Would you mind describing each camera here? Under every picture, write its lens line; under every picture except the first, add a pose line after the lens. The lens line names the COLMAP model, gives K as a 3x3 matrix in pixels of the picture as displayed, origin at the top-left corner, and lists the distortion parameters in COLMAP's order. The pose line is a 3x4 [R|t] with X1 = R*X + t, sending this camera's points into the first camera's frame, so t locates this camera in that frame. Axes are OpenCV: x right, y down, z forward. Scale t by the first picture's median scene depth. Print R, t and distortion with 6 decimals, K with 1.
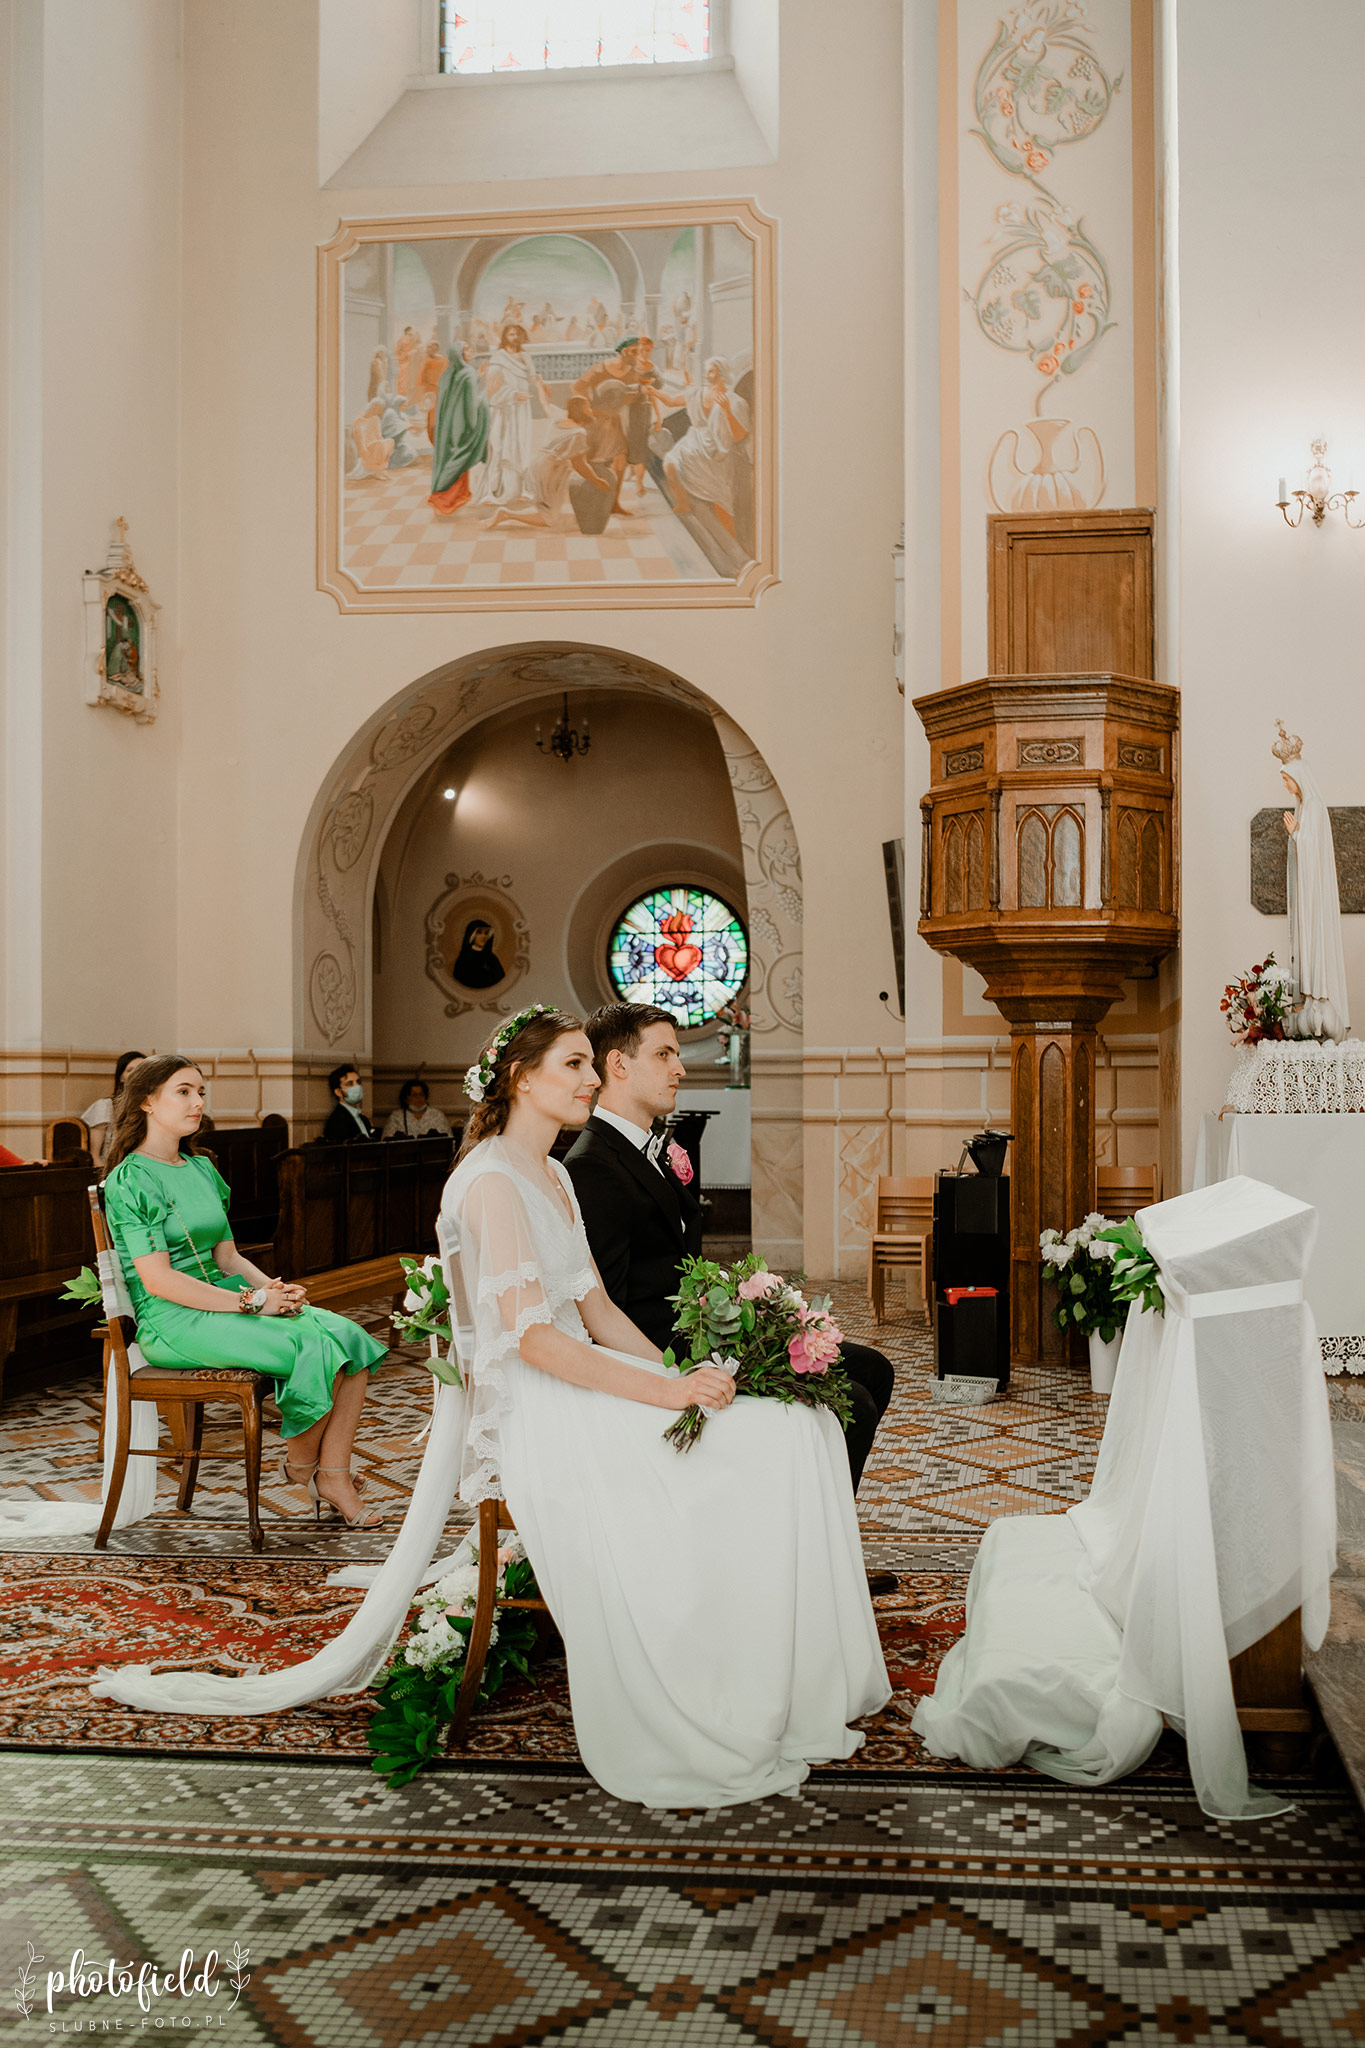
lens RADIAL K [[1623.8, 0, 909.5], [0, 1623.8, 1095.8], [0, 0, 1]] dist [-0.014951, -0.000377]
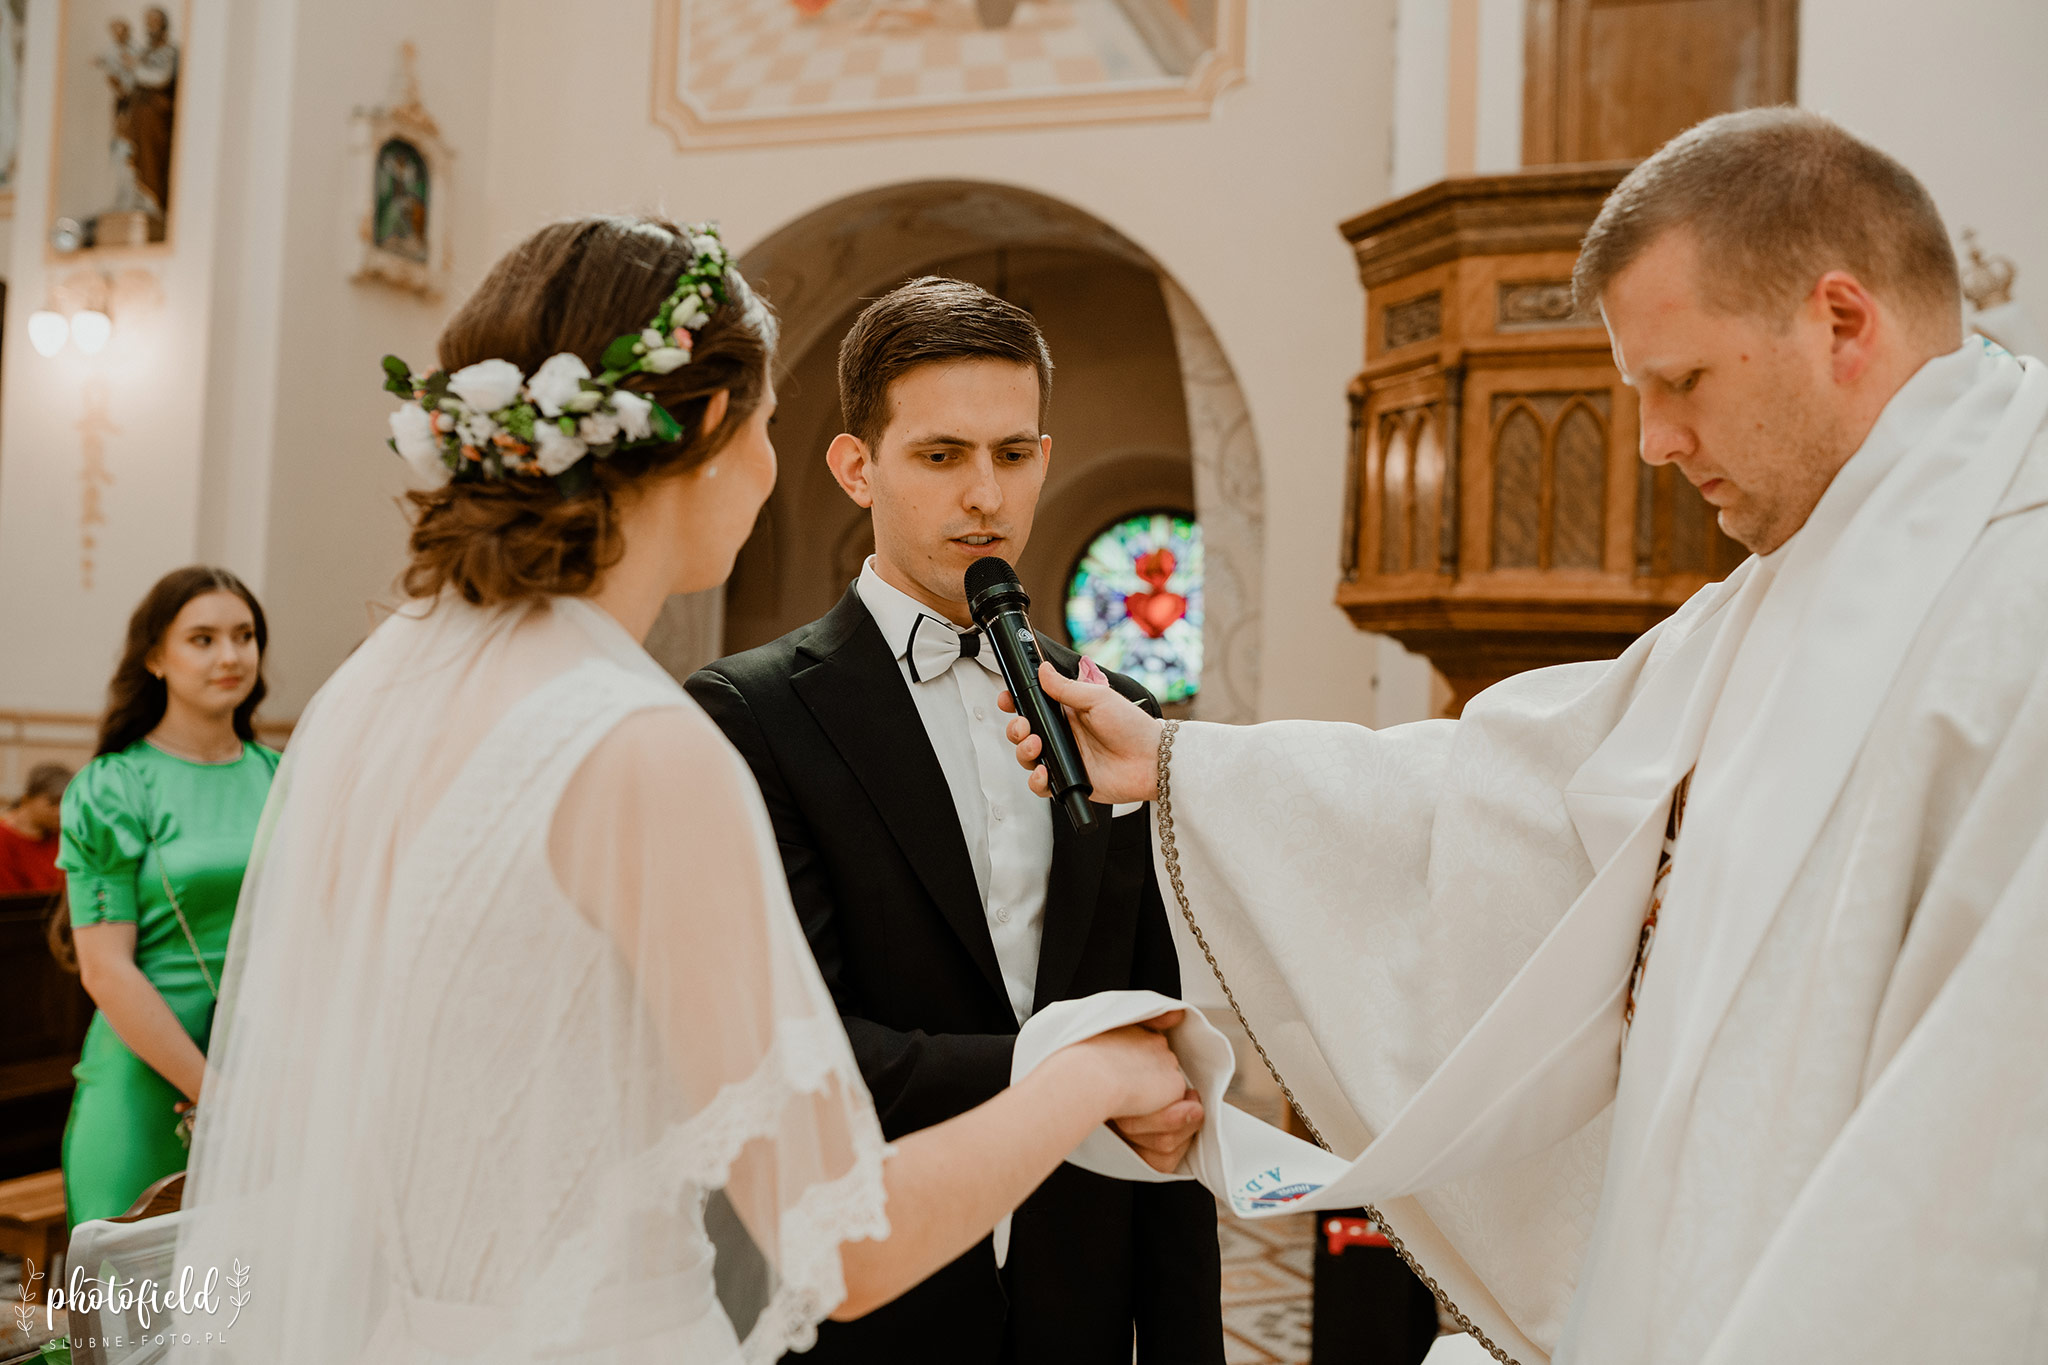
lens RADIAL K [[1945.2, 0, 1024.0], [0, 1945.2, 682.5], [0, 0, 1]] dist [-0.049291, 0.043087]
pose [[0.959765, 0.033155, -0.278842, 0.100505], [-0.043254, 0.998609, -0.030145, -0.046199], [0.277454, 0.040993, 0.959864, 0.283969]]
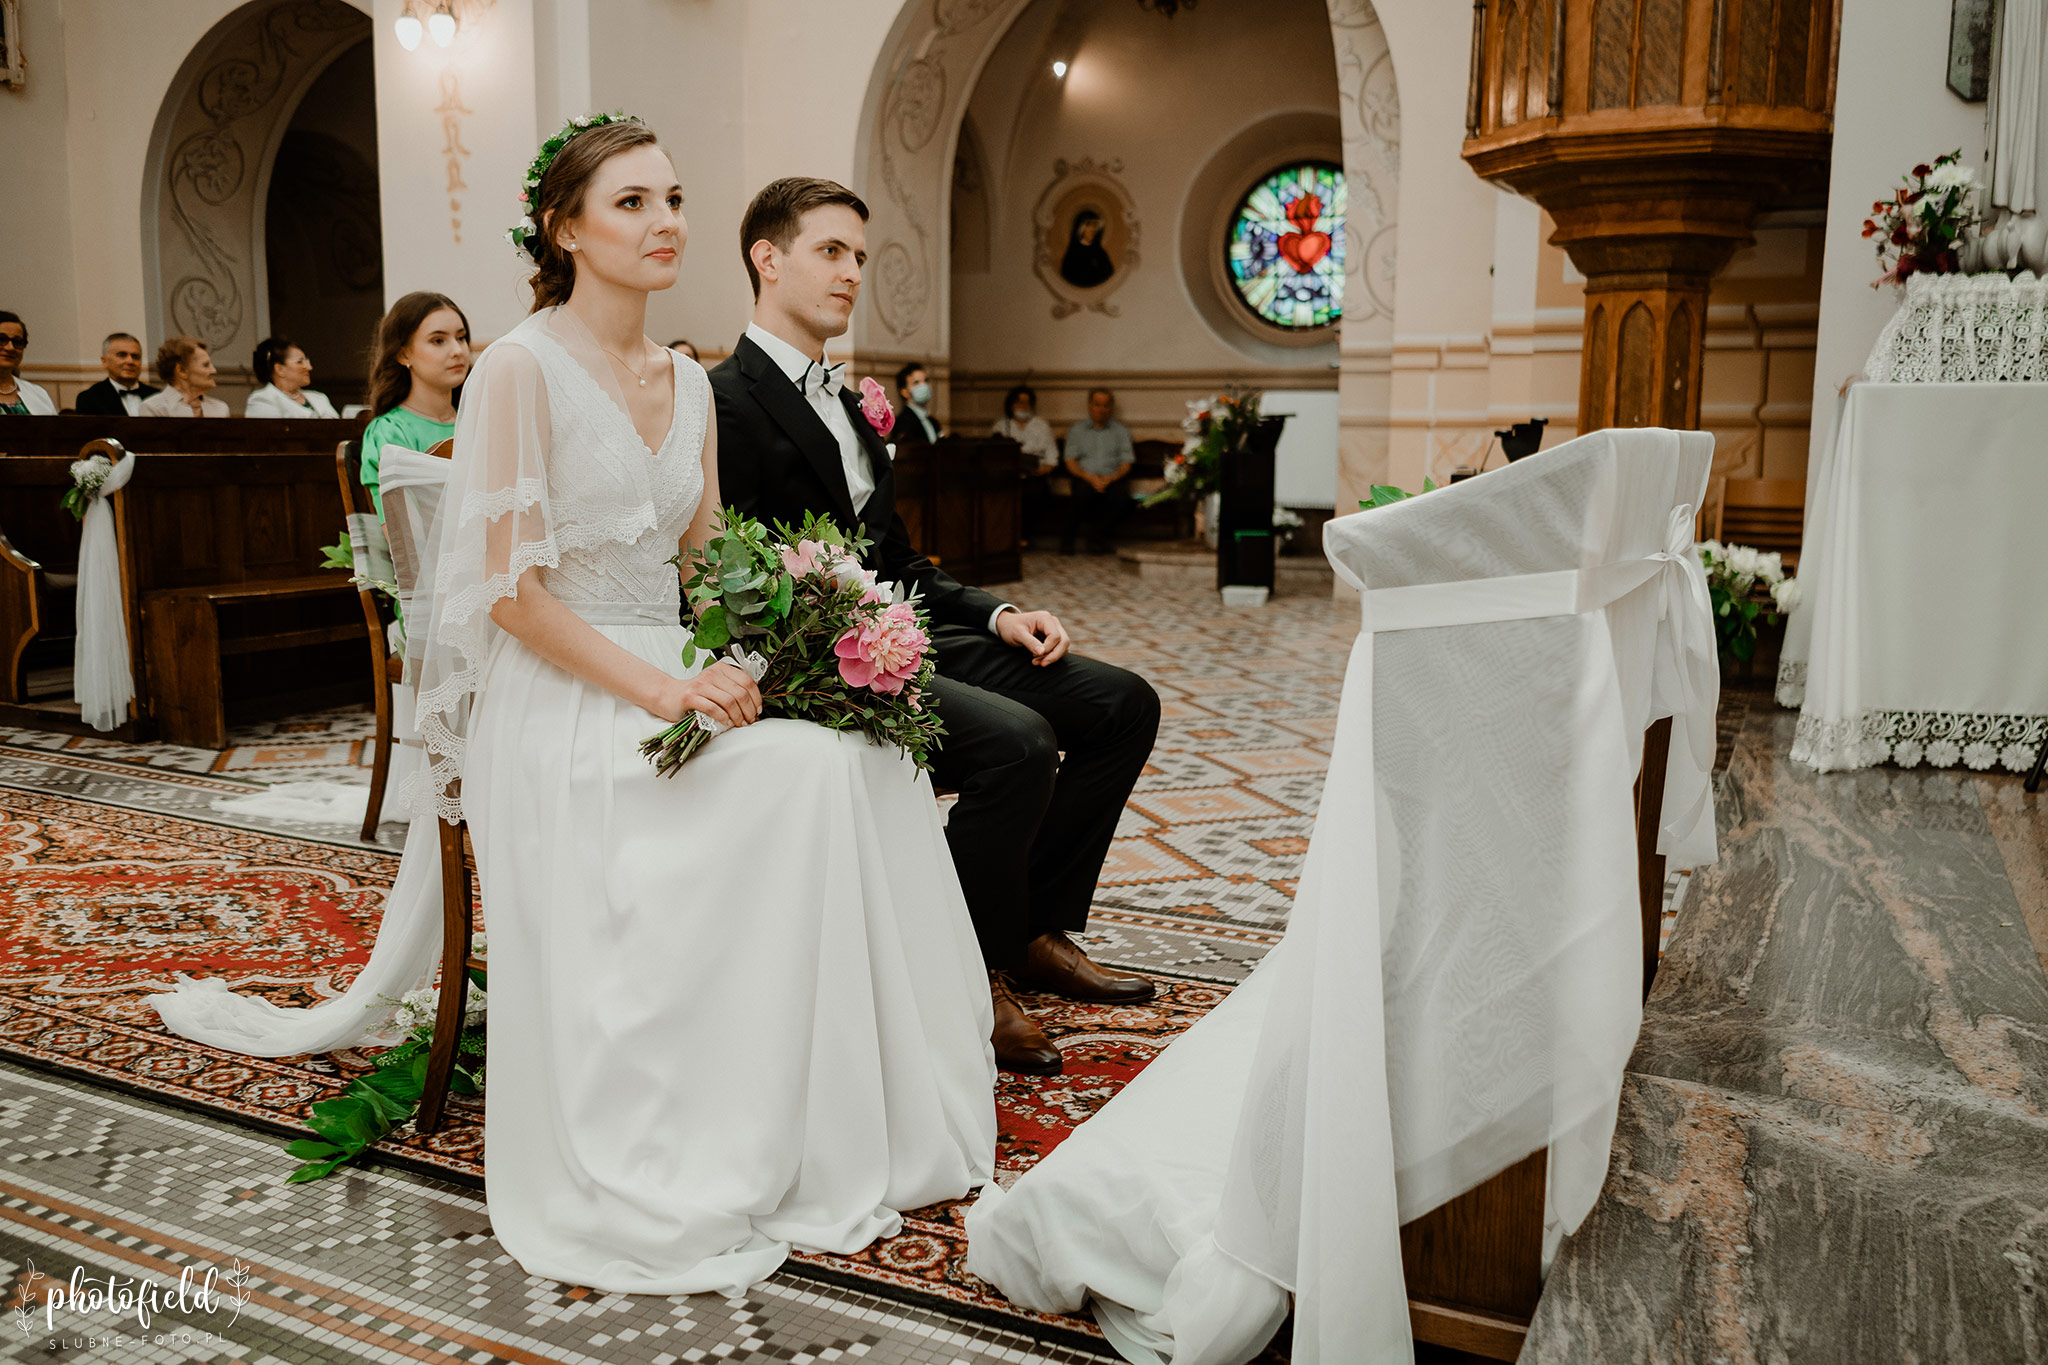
lens RADIAL K [[1656.8, 0, 1024.0], [0, 1656.8, 682.5], [0, 0, 1]] dist [-0.019851, 0.003005]
pose [[0.930918, 0.064170, -0.359546, 0.112628], [-0.009529, 0.988376, 0.151727, 0.028974], [0.365103, -0.137820, 0.920709, 0.181312]]
